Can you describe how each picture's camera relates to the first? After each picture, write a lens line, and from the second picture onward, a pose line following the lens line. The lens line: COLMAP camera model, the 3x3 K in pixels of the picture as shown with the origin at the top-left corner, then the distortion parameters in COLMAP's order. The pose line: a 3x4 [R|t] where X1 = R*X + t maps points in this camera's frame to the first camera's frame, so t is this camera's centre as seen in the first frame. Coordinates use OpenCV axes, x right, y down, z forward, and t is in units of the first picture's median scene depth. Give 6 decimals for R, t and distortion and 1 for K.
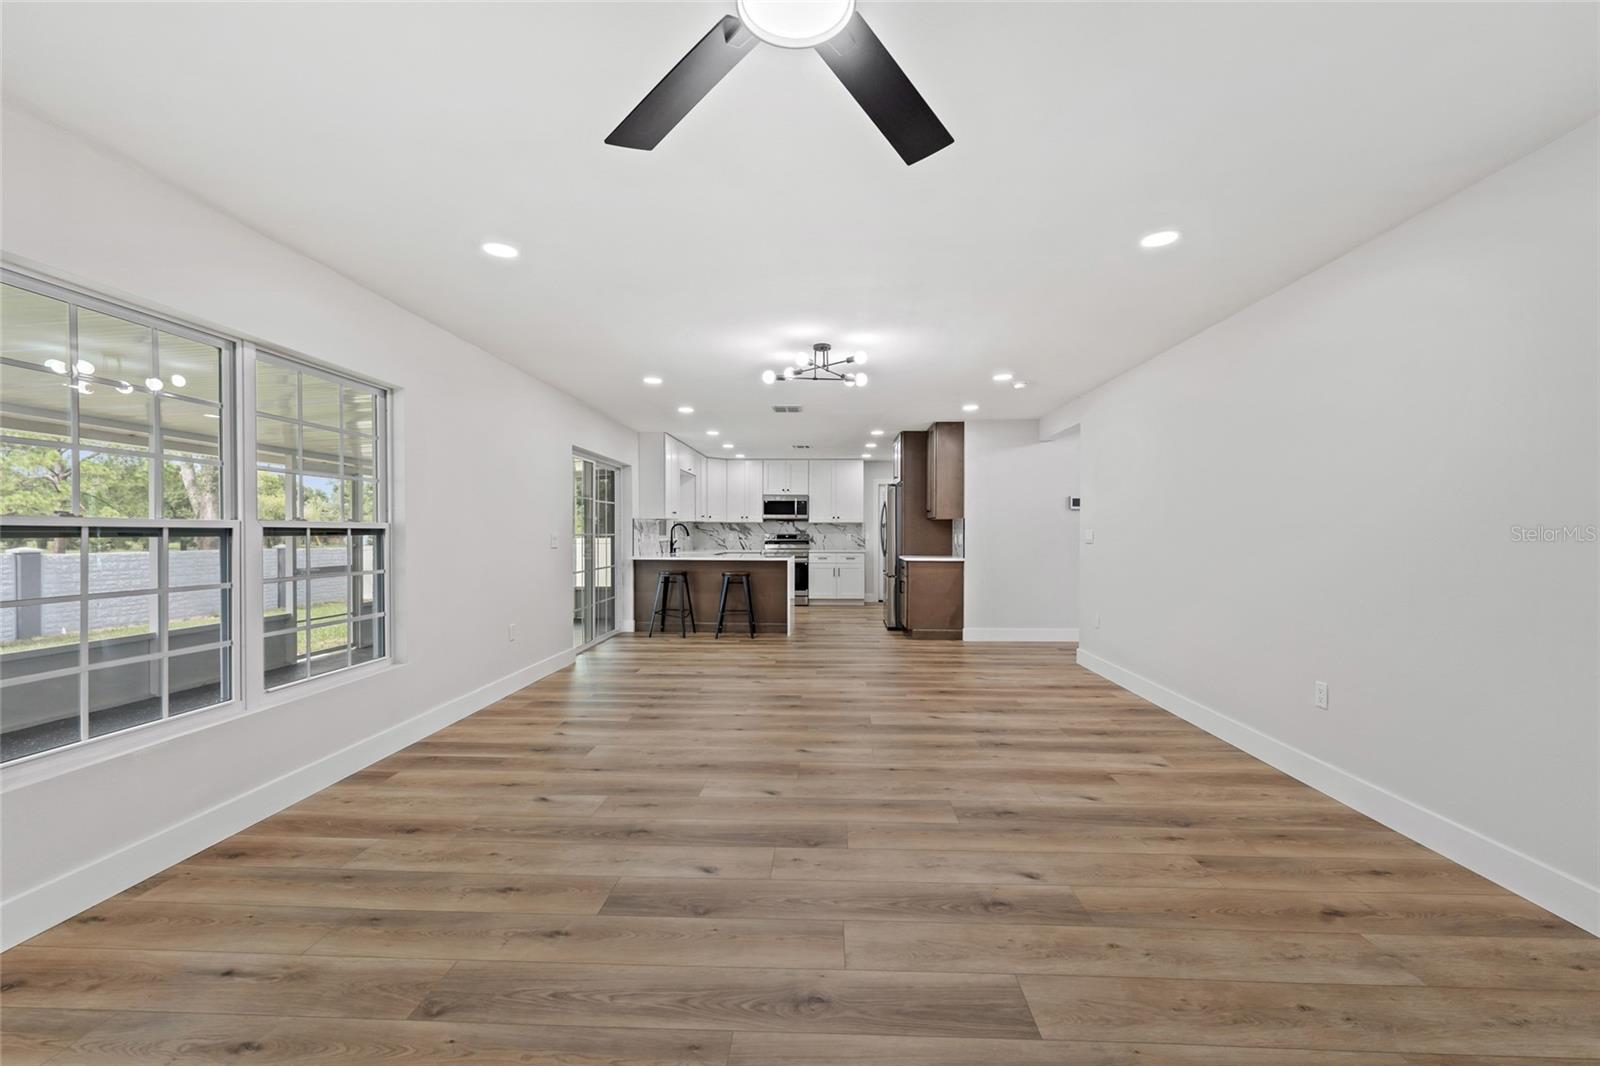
lens RADIAL K [[650.1, 0, 797.1], [0, 650.1, 536.5], [0, 0, 1]] dist [0.001094, -0.001077]
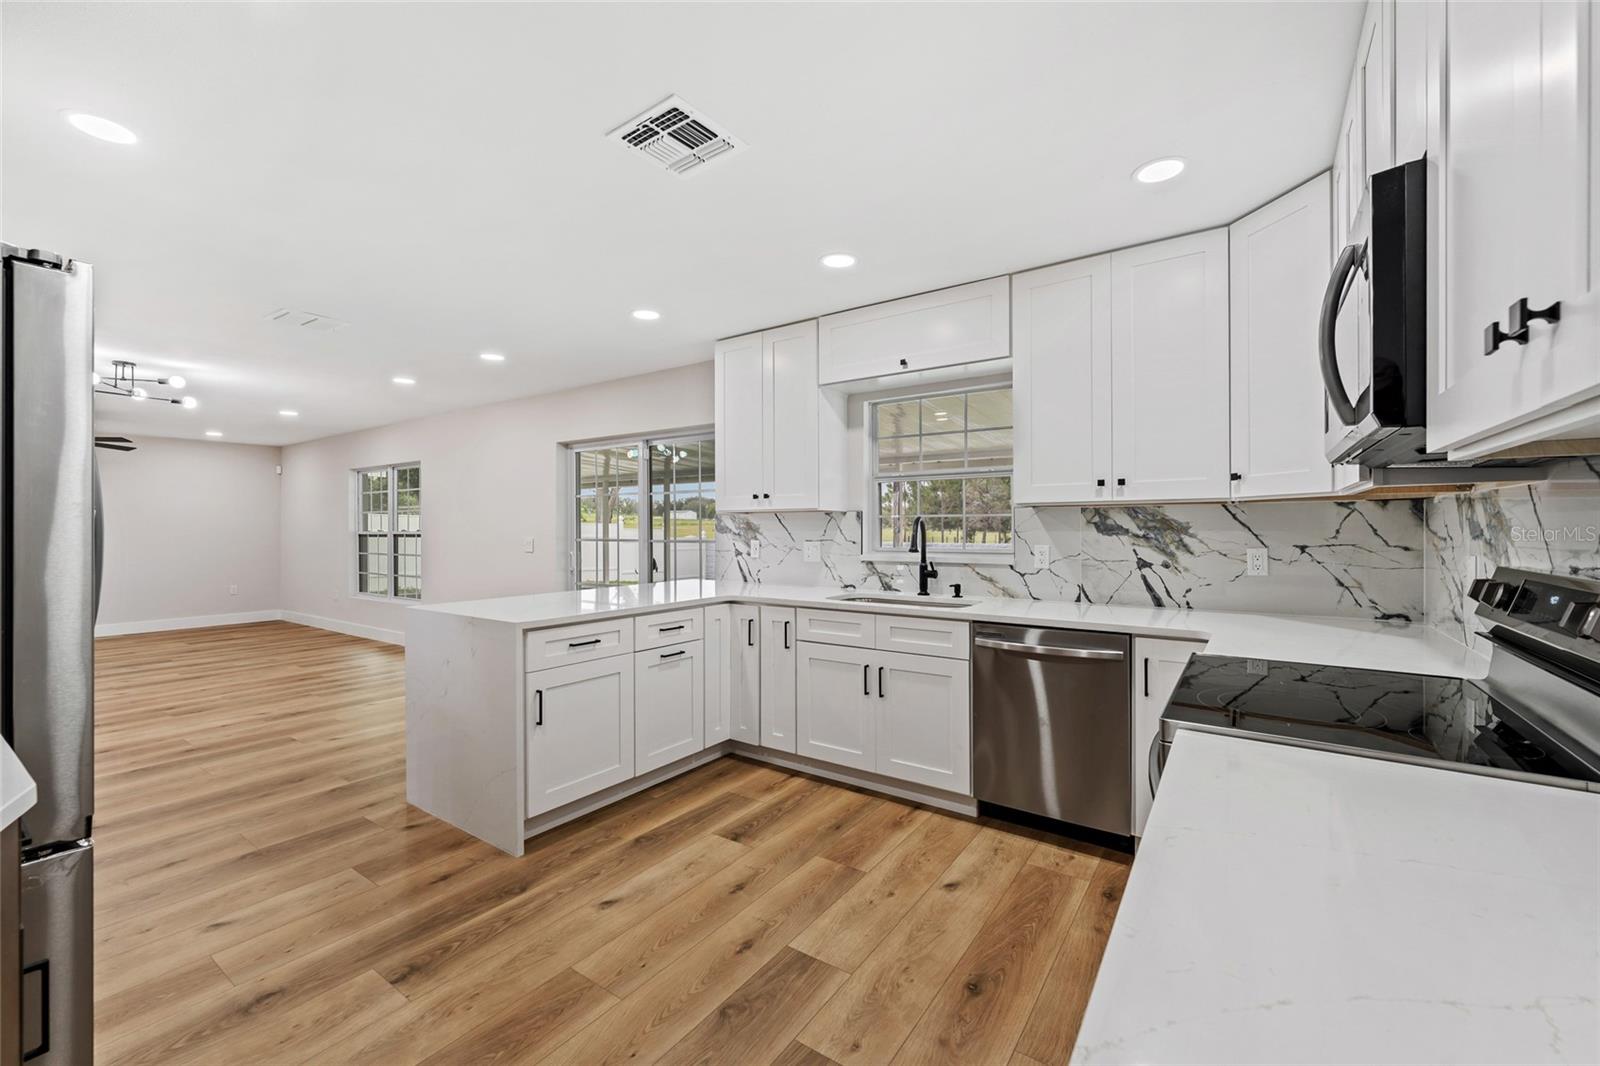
lens RADIAL K [[650.1, 0, 804.2], [0, 650.1, 529.6], [0, 0, 1]] dist [0.001094, -0.001077]
pose [[-0.525714, 0.005124, -0.850646, 0.368078], [-0.001684, 0.999974, 0.007064, -0.033054], [0.850660, 0.005146, -0.525692, 2.588949]]
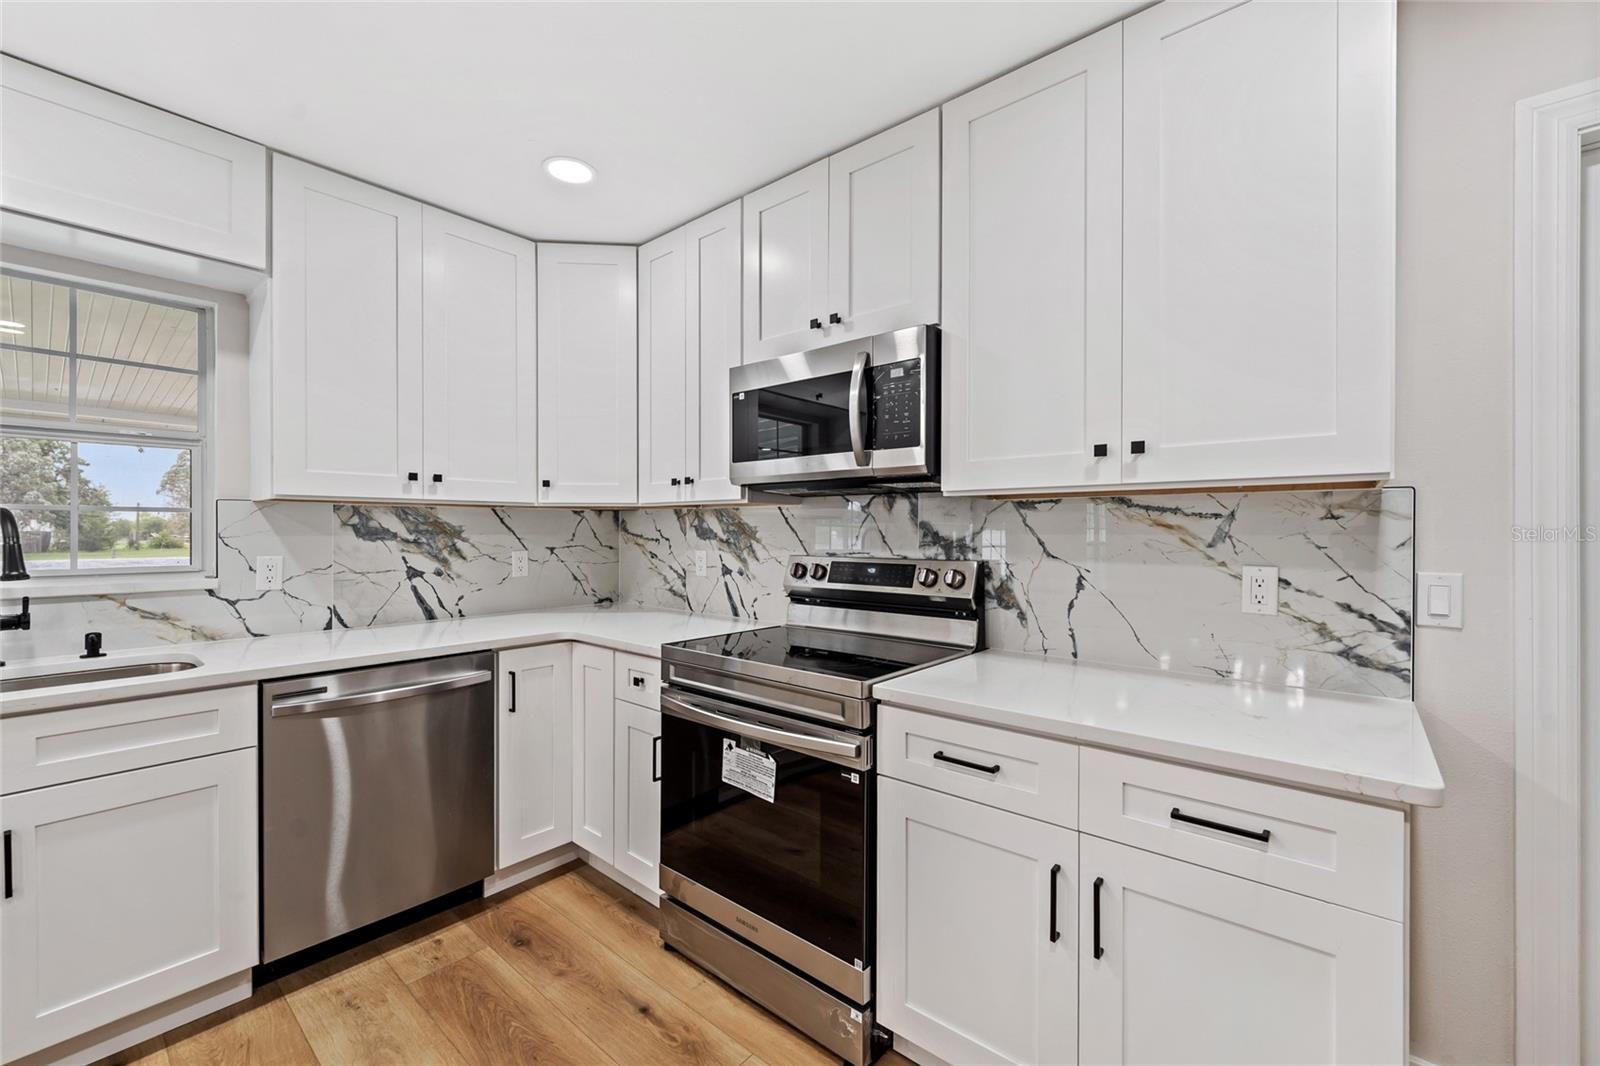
lens RADIAL K [[650.1, 0, 809.2], [0, 650.1, 532.7], [0, 0, 1]] dist [0.001094, -0.001077]
pose [[0.797717, 0.002990, -0.603024, 0.236819], [-0.005213, 0.999985, -0.001937, -0.030076], [0.603009, 0.004688, 0.797720, 2.260209]]
